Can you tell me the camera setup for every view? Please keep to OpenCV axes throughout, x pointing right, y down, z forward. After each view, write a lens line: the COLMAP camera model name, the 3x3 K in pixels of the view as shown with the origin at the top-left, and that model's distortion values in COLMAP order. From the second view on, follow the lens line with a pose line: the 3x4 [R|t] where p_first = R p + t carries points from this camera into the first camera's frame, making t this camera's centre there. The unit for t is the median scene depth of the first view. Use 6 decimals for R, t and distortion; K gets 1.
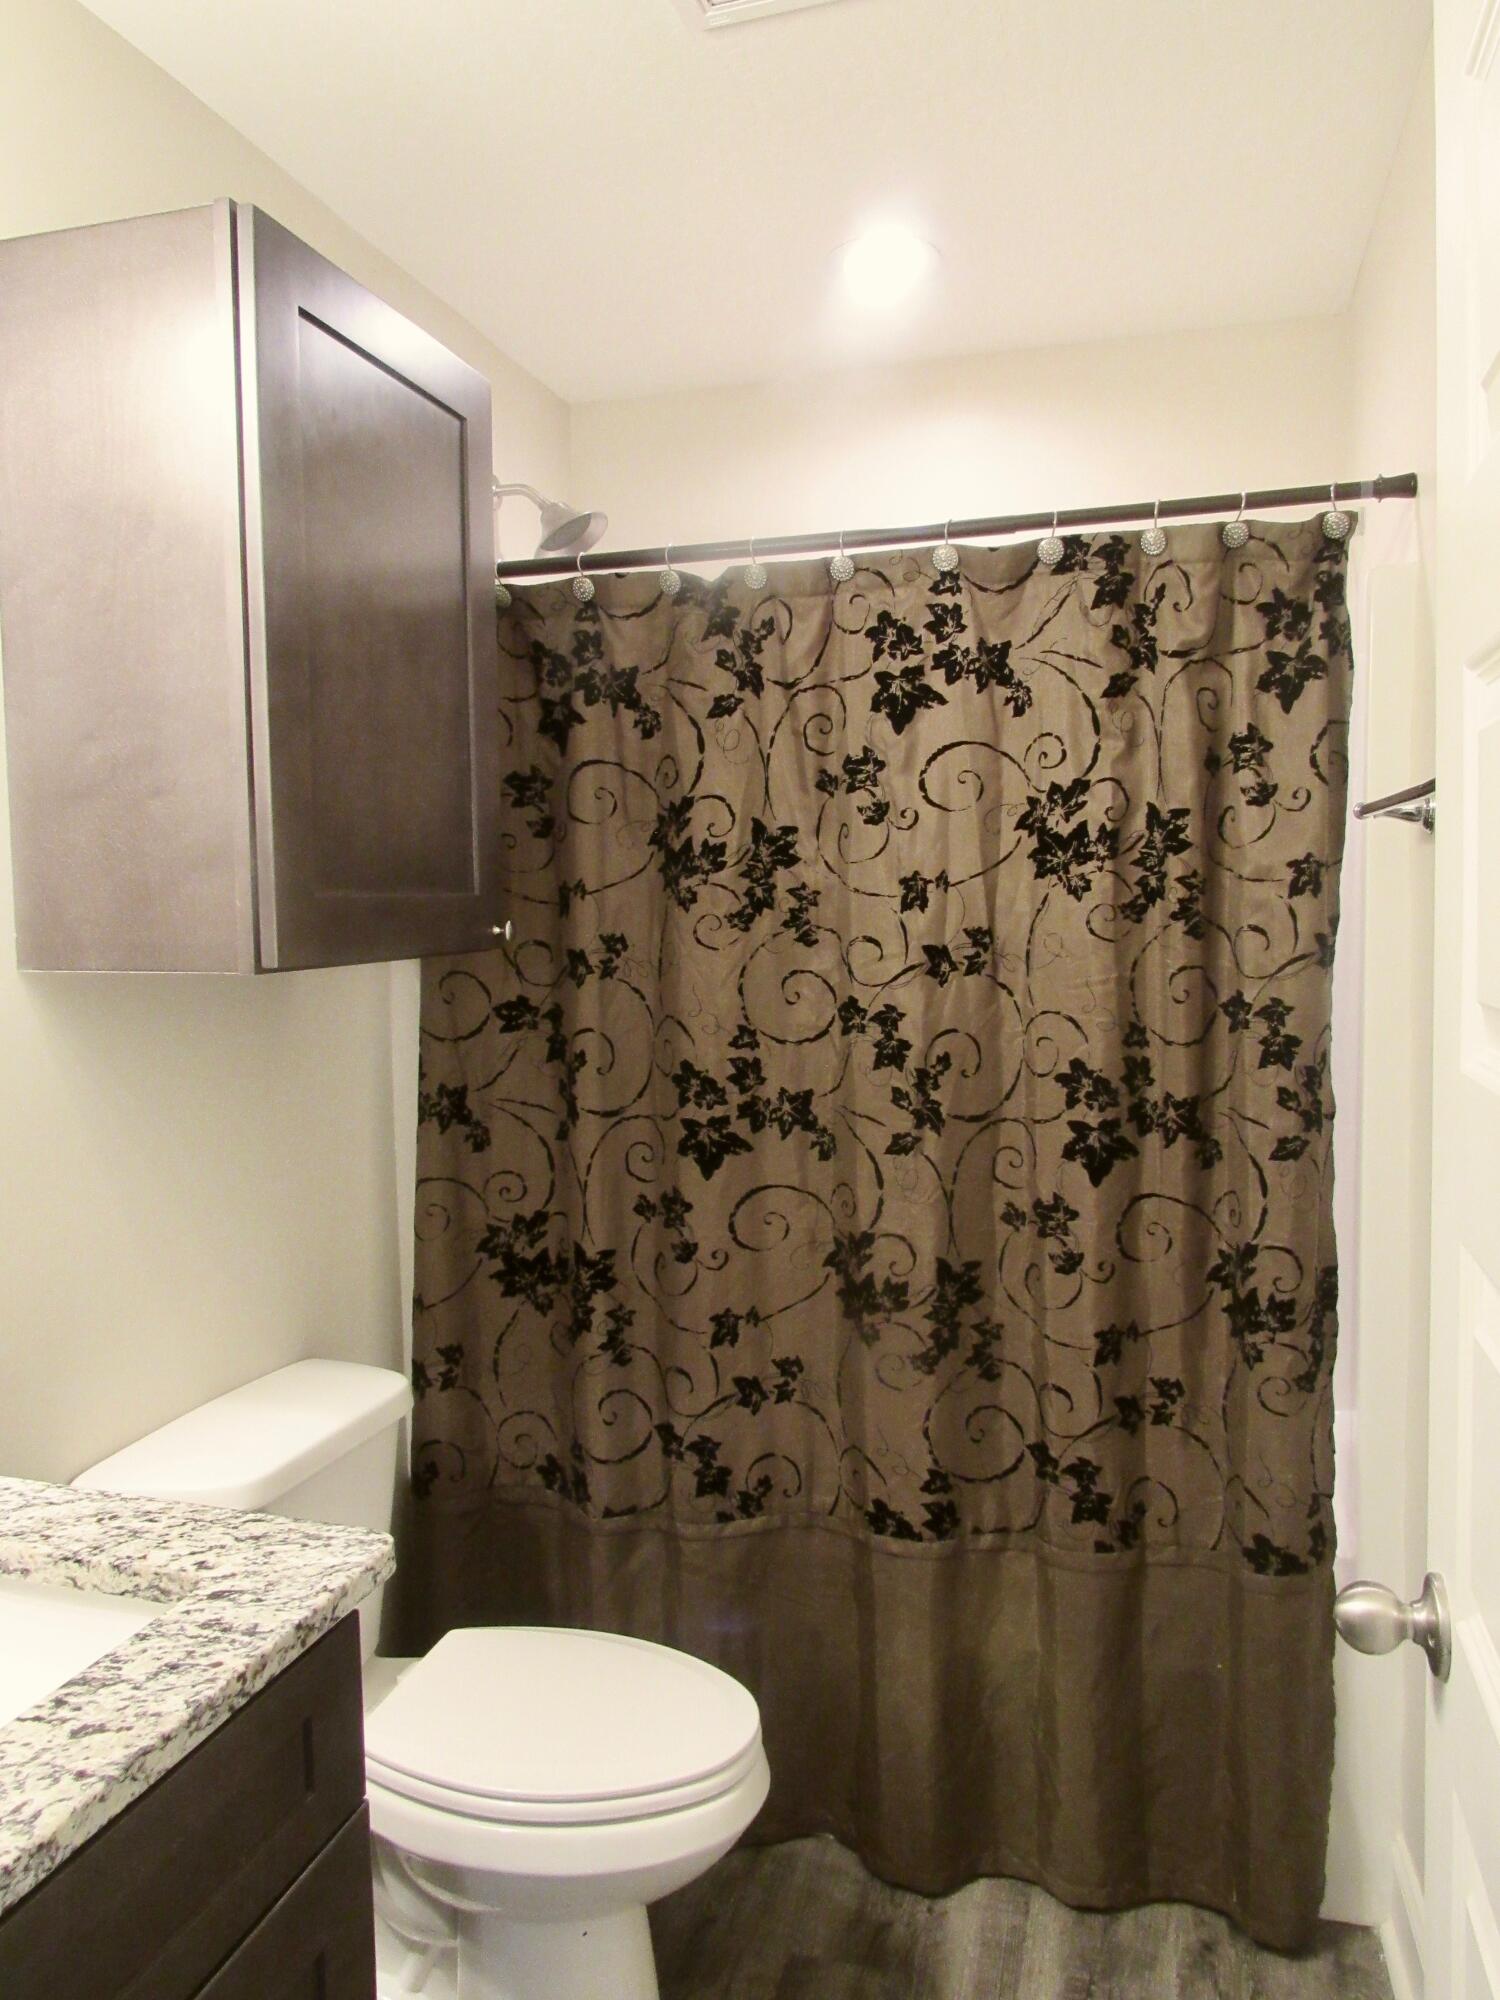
lens RADIAL K [[1422.0, 0, 752.8], [0, 1422.0, 996.9], [0, 0, 1]] dist [-0.010492, -0.004997]
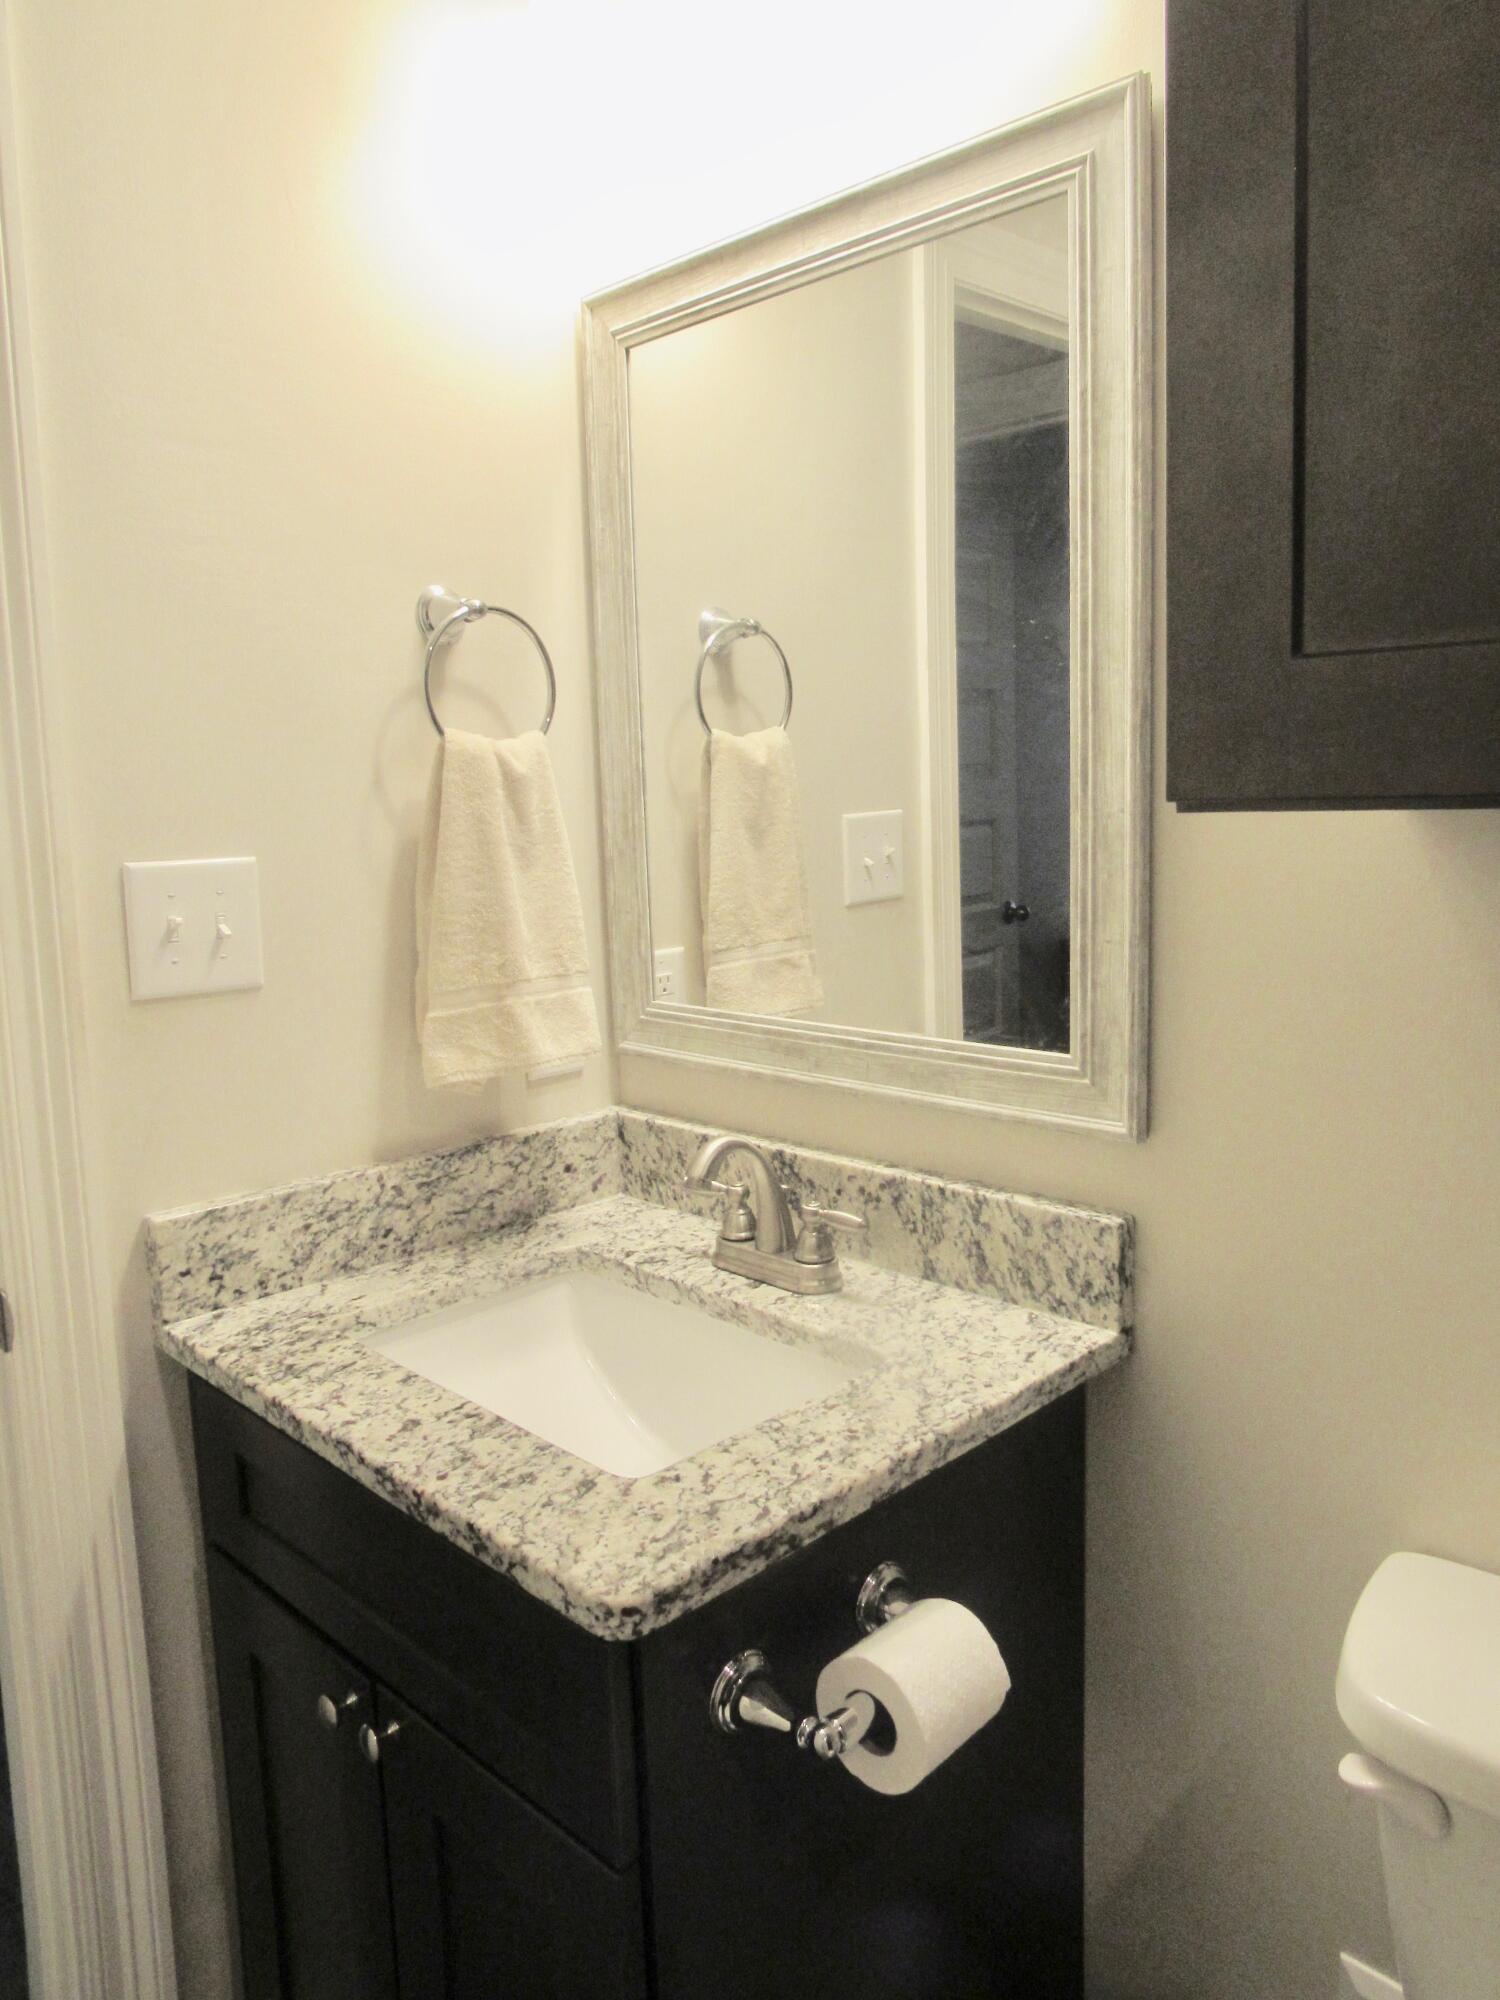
lens RADIAL K [[1422.0, 0, 752.7], [0, 1422.0, 997.5], [0, 0, 1]] dist [-0.010492, -0.004997]
pose [[-0.487817, 0.165486, -0.857117, 0.321126], [-0.016921, 0.979890, 0.198820, -0.074975], [0.872782, 0.111491, -0.475206, 1.569403]]
